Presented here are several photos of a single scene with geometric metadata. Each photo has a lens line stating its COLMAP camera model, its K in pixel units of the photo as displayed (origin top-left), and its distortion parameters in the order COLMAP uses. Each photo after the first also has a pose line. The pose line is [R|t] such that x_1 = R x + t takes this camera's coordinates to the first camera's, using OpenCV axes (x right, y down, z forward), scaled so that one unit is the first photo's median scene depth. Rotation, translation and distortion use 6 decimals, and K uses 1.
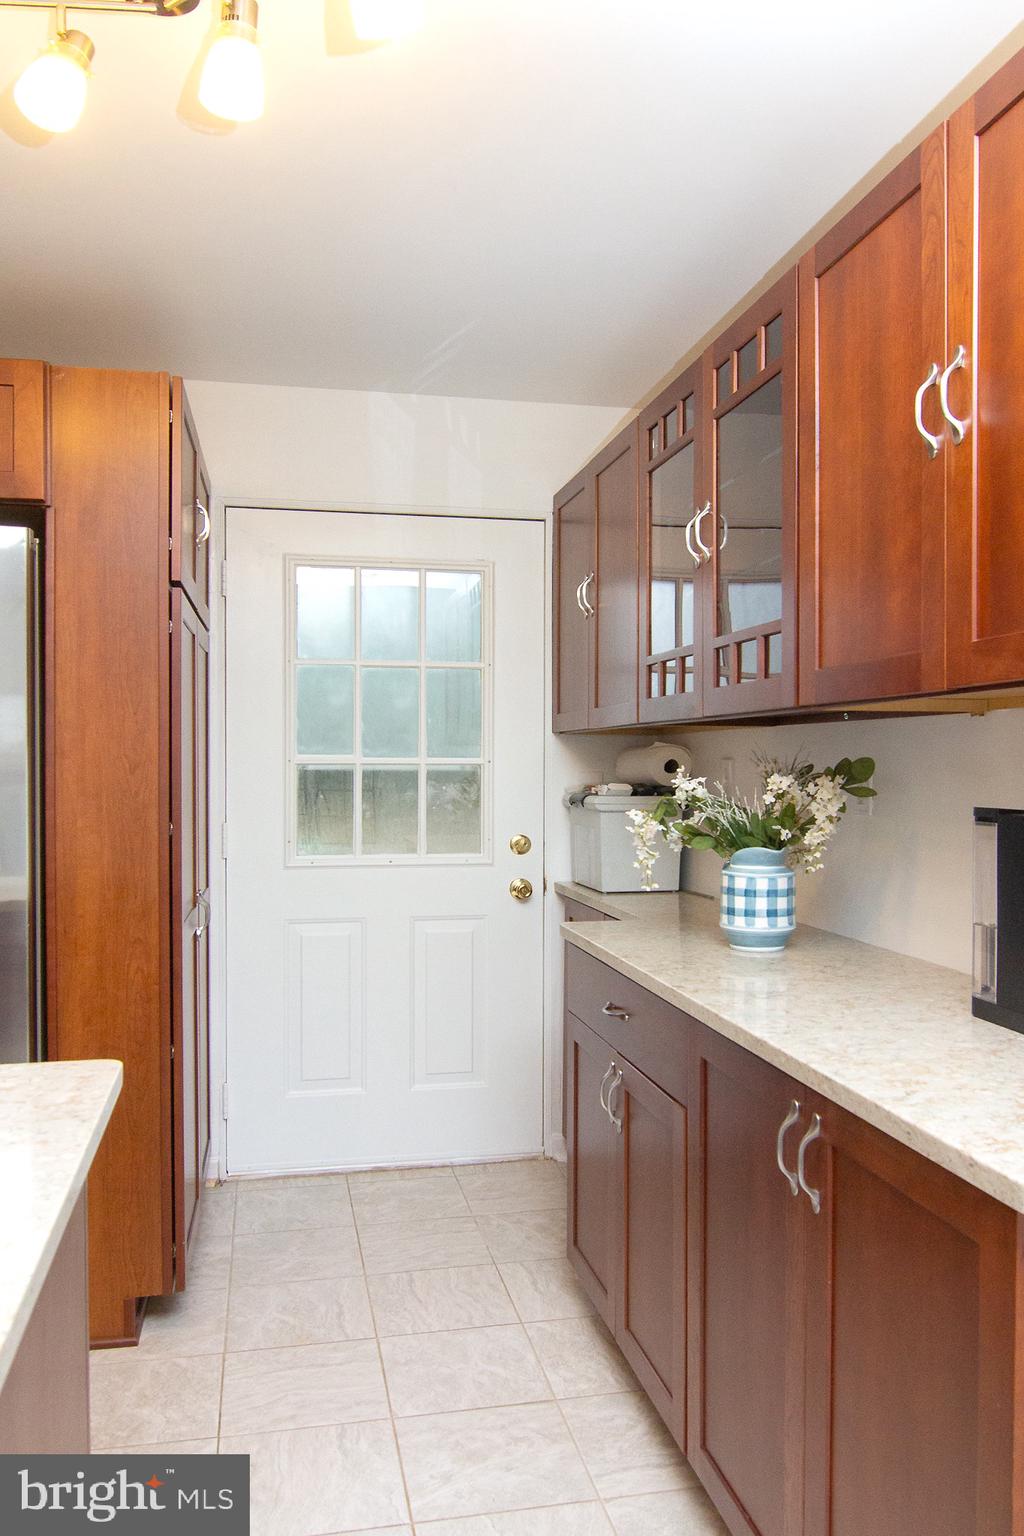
lens RADIAL K [[952.4, 0, 513.3], [0, 952.4, 810.0], [0, 0, 1]] dist [0.000817, -0.014474]
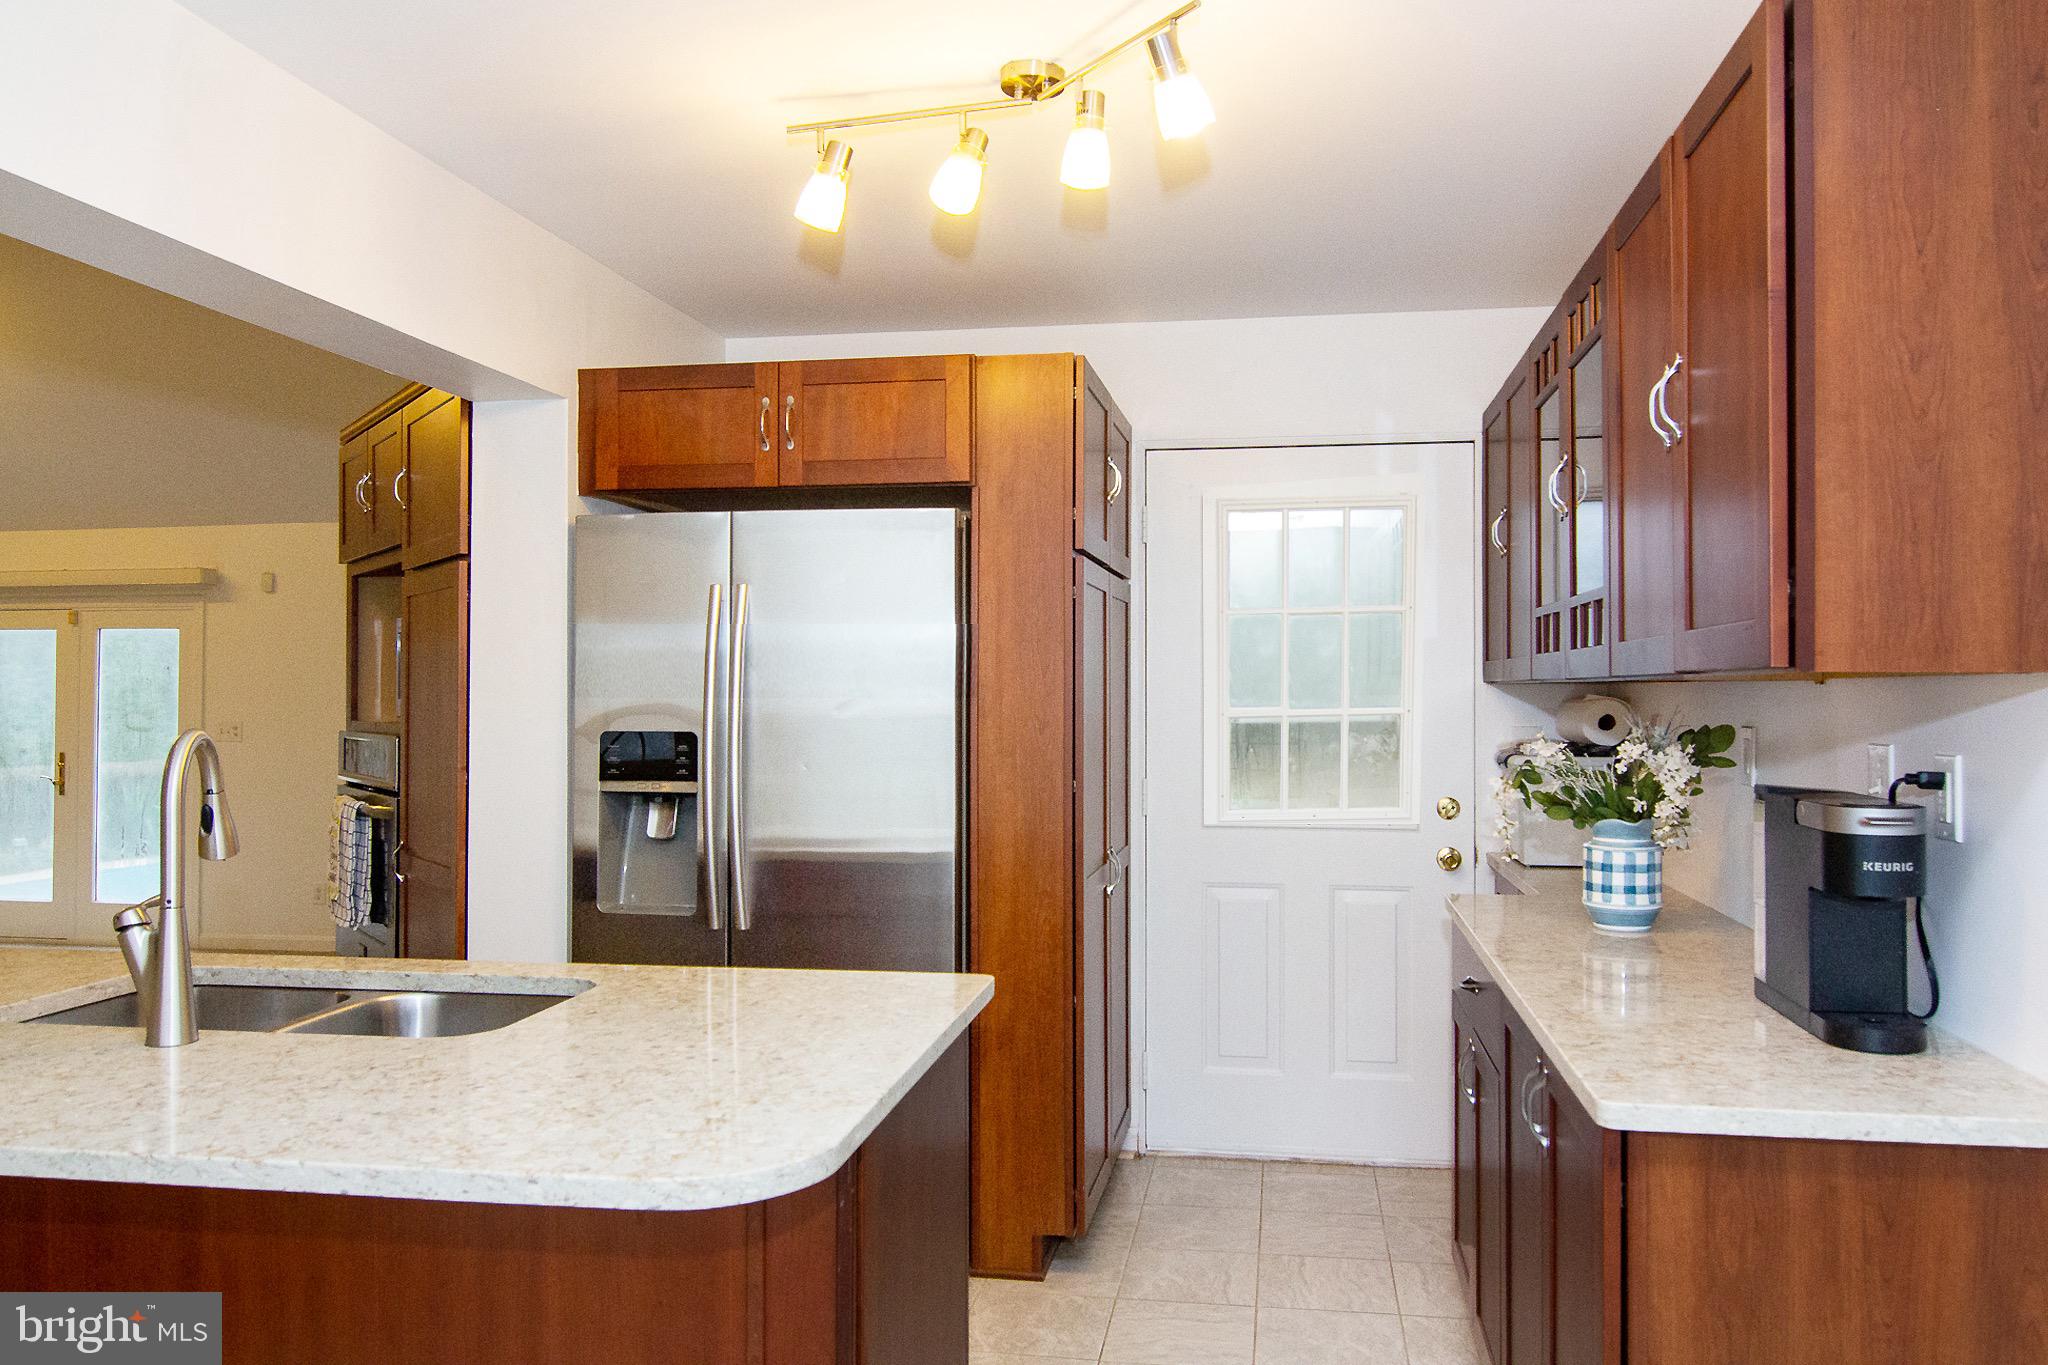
lens RADIAL K [[1515.3, 0, 1024.0], [0, 1515.3, 682.5], [0, 0, 1]] dist [0.000286, 0.000966]
pose [[0.886502, -0.014126, -0.462509, 0.334694], [-0.002761, 0.999355, -0.035815, -0.031246], [0.462717, 0.033027, 0.885891, -0.464309]]
